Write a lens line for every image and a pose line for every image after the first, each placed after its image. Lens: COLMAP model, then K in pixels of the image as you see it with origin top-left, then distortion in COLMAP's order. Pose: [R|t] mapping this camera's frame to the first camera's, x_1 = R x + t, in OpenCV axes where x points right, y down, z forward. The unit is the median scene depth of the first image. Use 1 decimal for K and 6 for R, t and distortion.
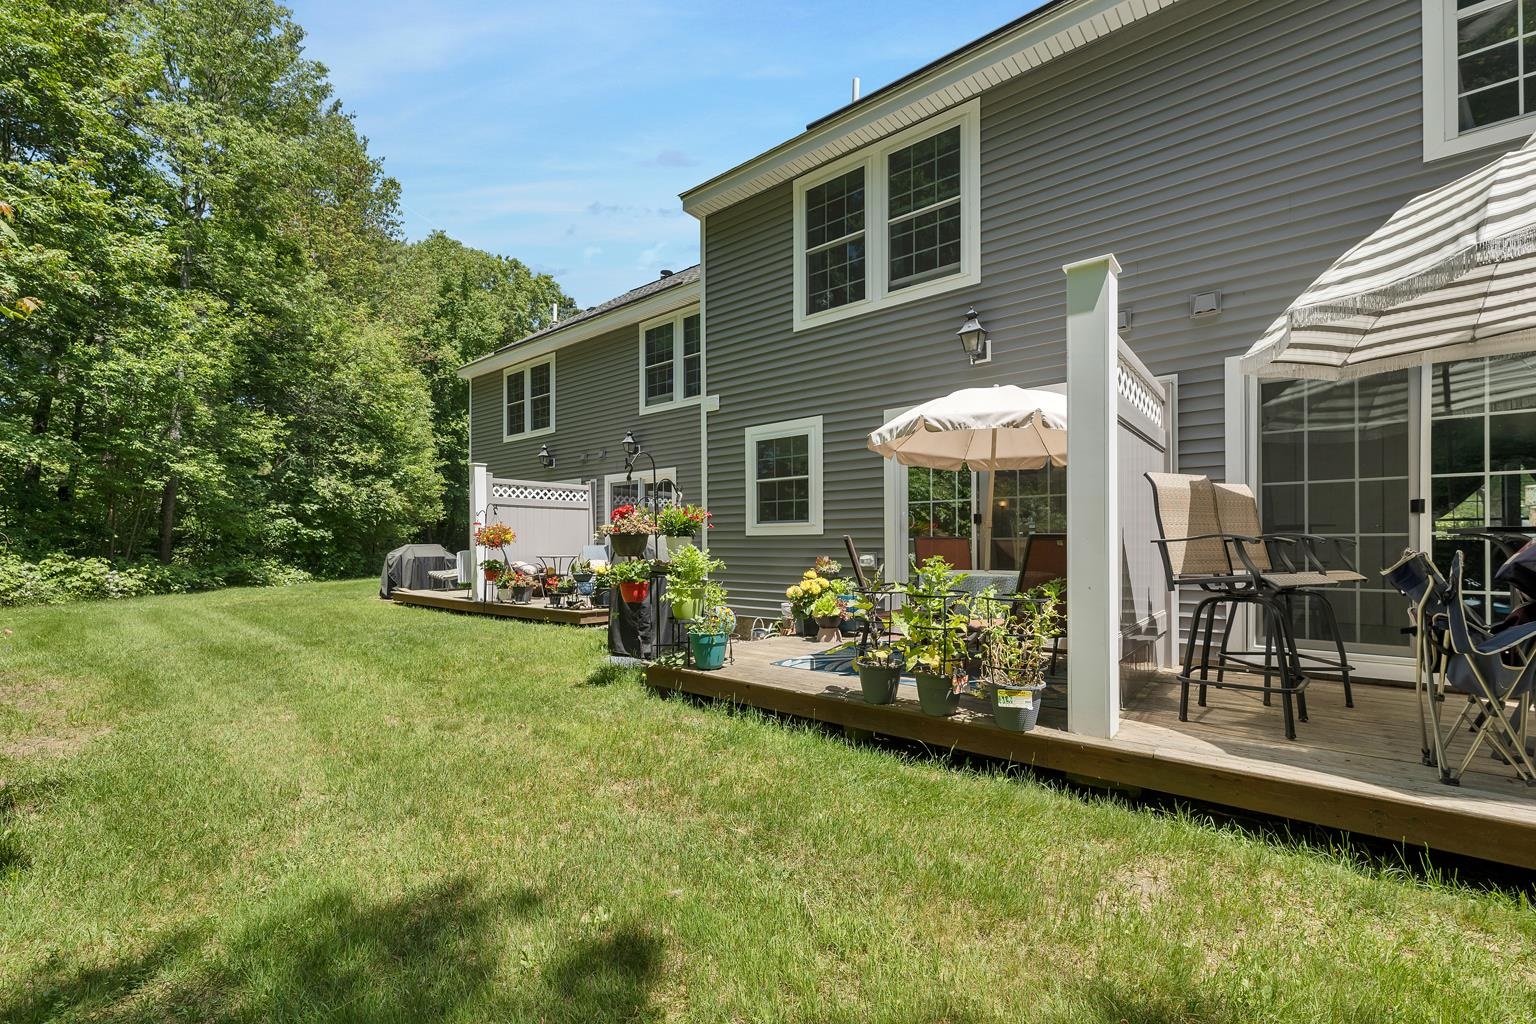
lens RADIAL K [[661.8, 0, 768.2], [0, 661.8, 543.1], [0, 0, 1]] dist [0.000681, 0.000011]
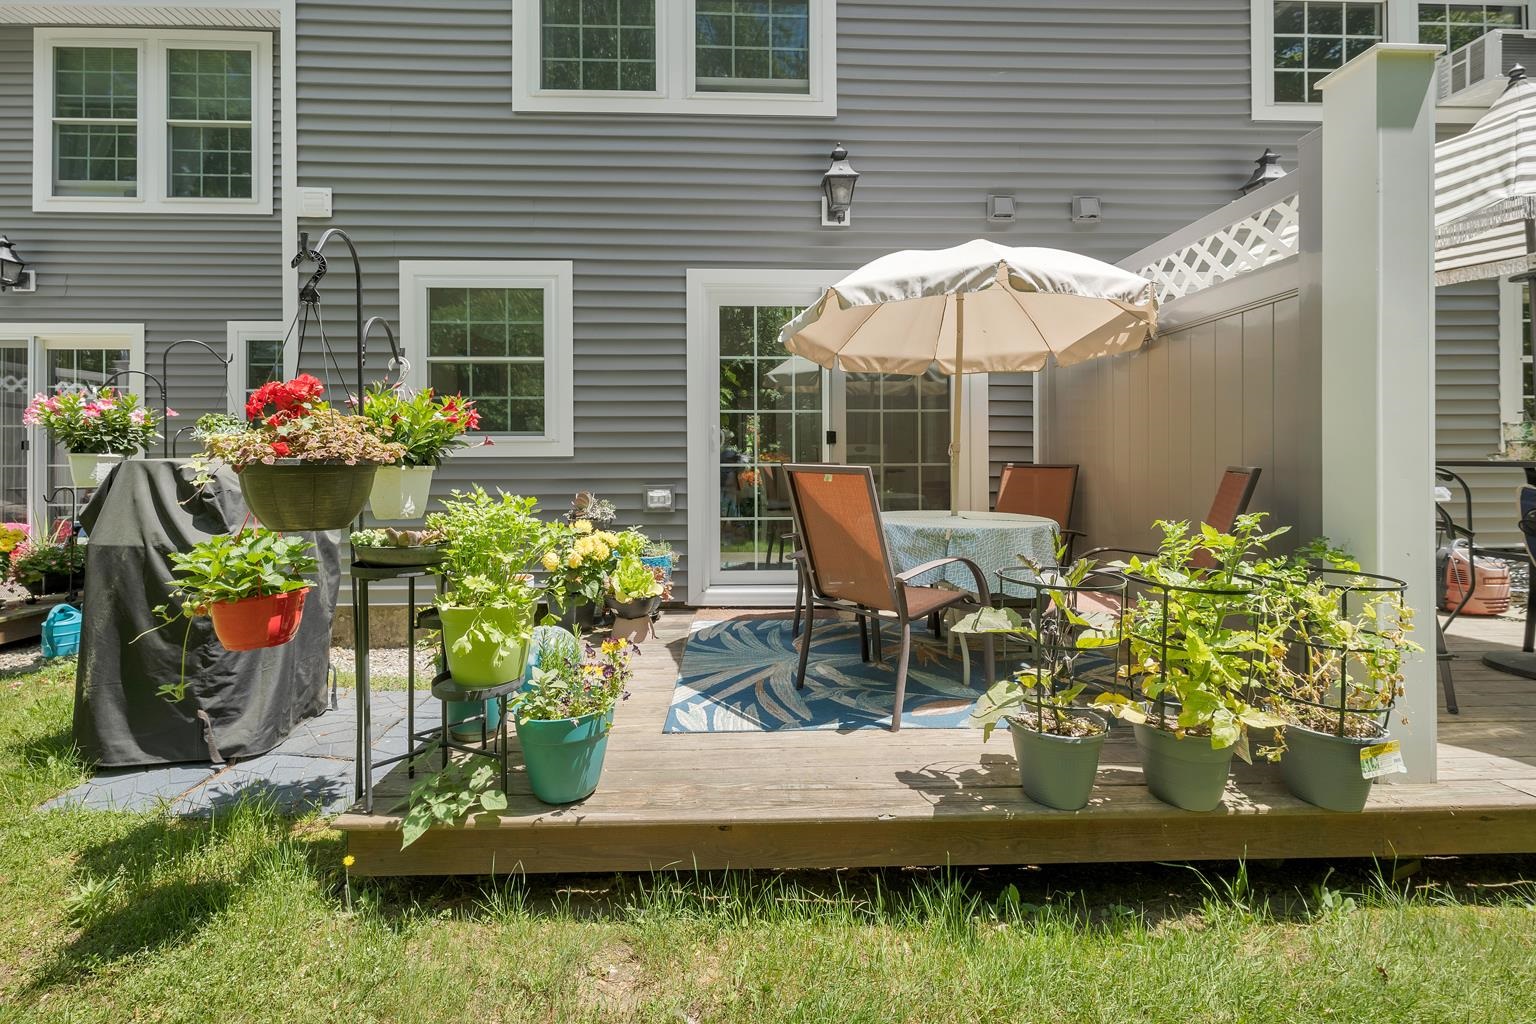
lens RADIAL K [[653.9, 0, 769.0], [0, 653.9, 456.0], [0, 0, 1]] dist [0.002538, 0.000123]
pose [[0.743332, 0.003431, 0.668914, -0.193786], [-0.001487, 0.999993, -0.003476, -0.011884], [-0.668922, 0.001589, 0.743331, 0.449210]]
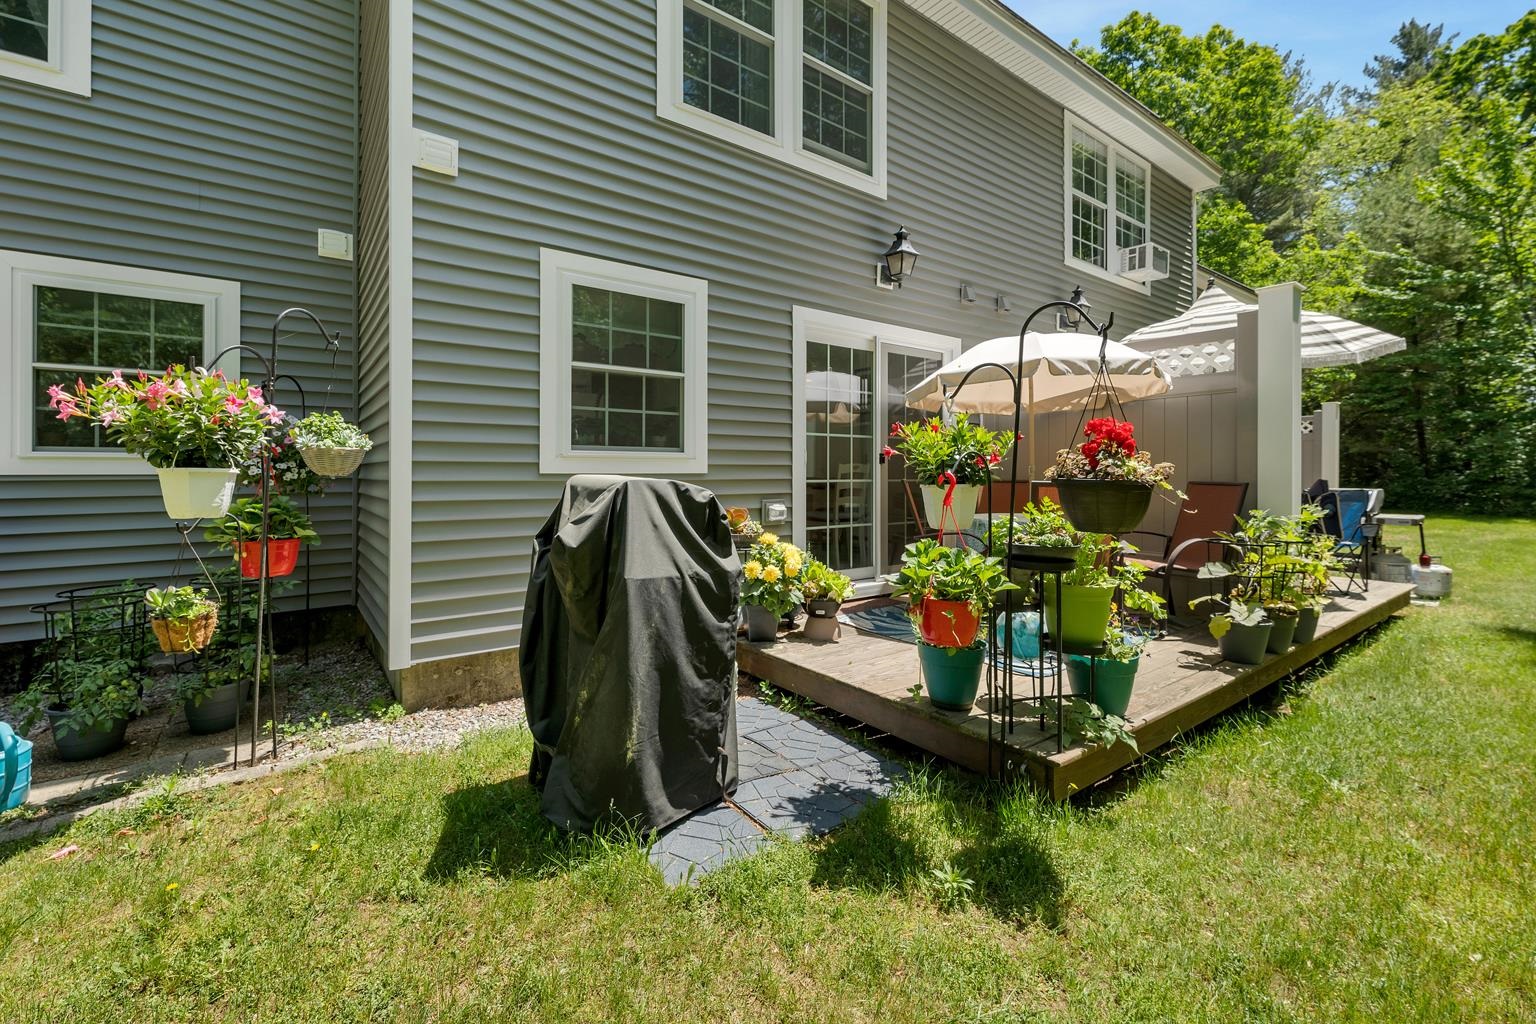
lens RADIAL K [[644.0, 0, 766.6], [0, 644.0, 471.1], [0, 0, 1]] dist [0.002867, 0.000184]
pose [[0.229768, 0.004188, 0.973237, -0.512825], [-0.005241, 0.999982, -0.003066, -0.013761], [-0.973231, -0.004396, 0.229785, 0.840920]]
